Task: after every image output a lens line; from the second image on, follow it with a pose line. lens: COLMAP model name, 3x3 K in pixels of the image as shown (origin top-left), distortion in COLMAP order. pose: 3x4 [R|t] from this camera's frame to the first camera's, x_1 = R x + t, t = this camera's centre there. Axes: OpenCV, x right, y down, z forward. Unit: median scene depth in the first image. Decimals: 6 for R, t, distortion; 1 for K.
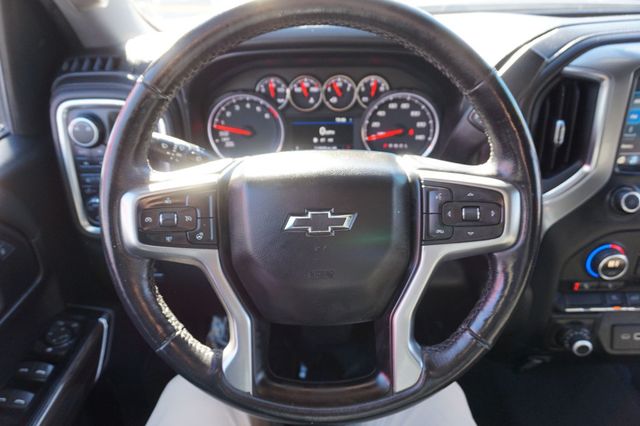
lens RADIAL K [[428.9, 0, 320.0], [0, 428.9, 213.0], [0, 0, 1]] dist [-0.002601, -0.003890]
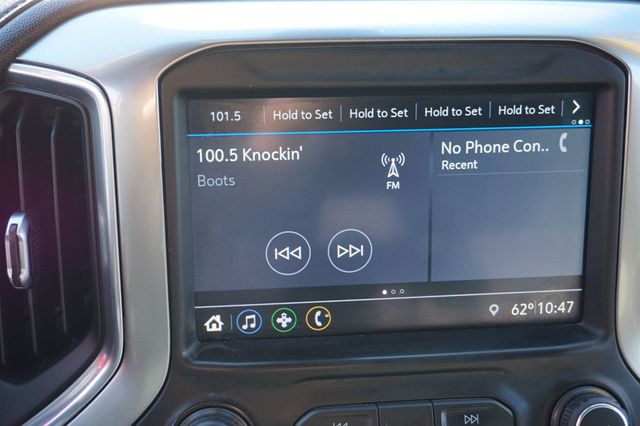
lens RADIAL K [[792.3, 0, 320.0], [0, 792.3, 213.0], [0, 0, 1]] dist [-0.014990, -0.025467]
pose [[0.995231, -0.019120, 0.095655, 0.703110], [0.033649, 0.987705, -0.152666, -0.107400], [-0.091560, 0.155157, 0.983638, 0.334492]]
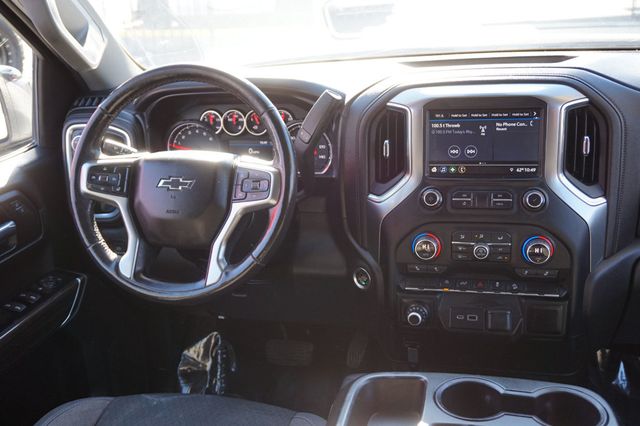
lens RADIAL K [[709.7, 0, 320.0], [0, 709.7, 213.0], [0, 0, 1]] dist [0.062834, 0.026915]
pose [[0.968038, 0.035106, -0.248333, 0.882200], [-0.076880, 0.984024, -0.160581, 0.380429], [0.238728, 0.174540, 0.955272, -1.145667]]
